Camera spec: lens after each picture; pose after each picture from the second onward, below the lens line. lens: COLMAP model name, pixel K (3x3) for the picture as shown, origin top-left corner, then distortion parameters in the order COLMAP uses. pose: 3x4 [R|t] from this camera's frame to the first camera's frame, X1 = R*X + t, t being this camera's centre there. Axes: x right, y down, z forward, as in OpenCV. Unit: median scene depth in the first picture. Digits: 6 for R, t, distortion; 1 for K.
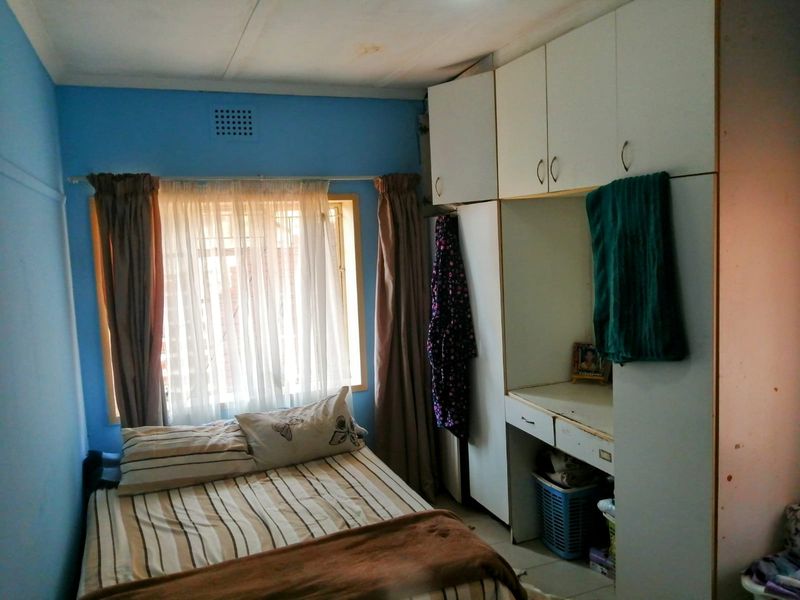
lens RADIAL K [[635.8, 0, 399.1], [0, 635.8, 295.0], [0, 0, 1]] dist [0.007163, -0.022643]
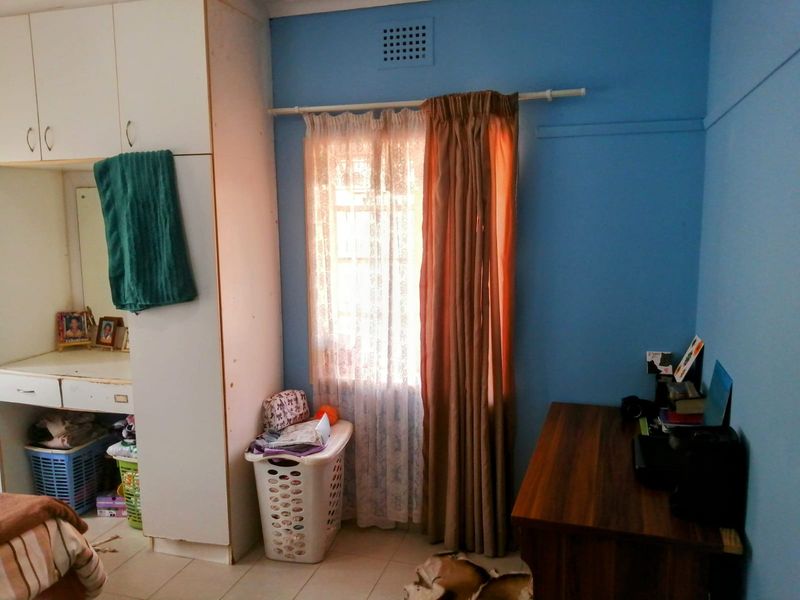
lens RADIAL K [[635.8, 0, 399.5], [0, 635.8, 302.7], [0, 0, 1]] dist [0.007163, -0.022643]
pose [[0.615046, -0.072473, 0.785153, -0.270740], [0.062041, 0.997128, 0.043440, 0.069083], [-0.786046, 0.021994, 0.617776, -0.101279]]
